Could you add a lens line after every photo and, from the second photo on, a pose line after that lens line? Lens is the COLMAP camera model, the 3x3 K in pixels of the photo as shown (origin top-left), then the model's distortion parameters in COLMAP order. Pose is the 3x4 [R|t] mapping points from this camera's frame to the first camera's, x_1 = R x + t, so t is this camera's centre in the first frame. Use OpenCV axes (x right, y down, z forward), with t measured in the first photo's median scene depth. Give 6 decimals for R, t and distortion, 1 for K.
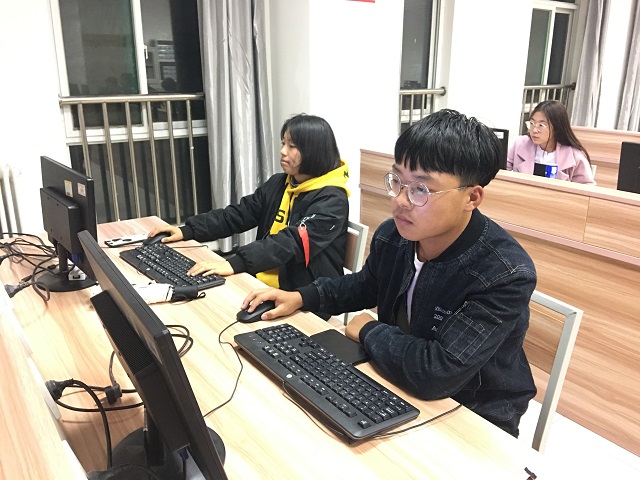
lens RADIAL K [[546.4, 0, 318.2], [0, 546.4, 236.5], [0, 0, 1]] dist [0.043232, -0.078704]
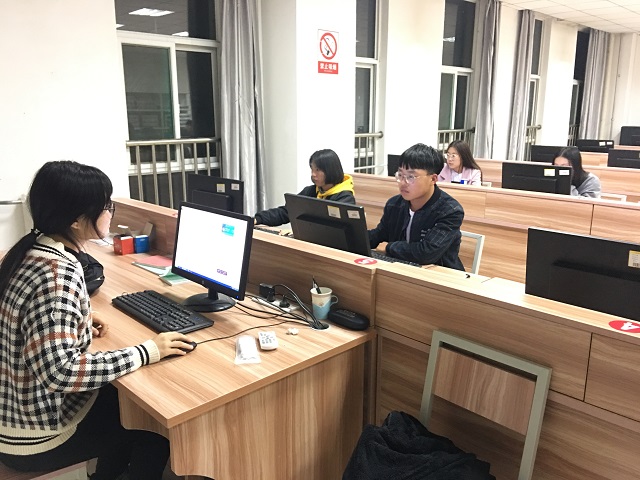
lens RADIAL K [[546.4, 0, 319.6], [0, 546.4, 243.2], [0, 0, 1]] dist [0.043232, -0.078704]
pose [[0.988234, -0.037857, 0.148193, -0.176872], [0.047329, 0.997020, -0.060924, 0.099909], [-0.145445, 0.067221, 0.987080, -0.379407]]
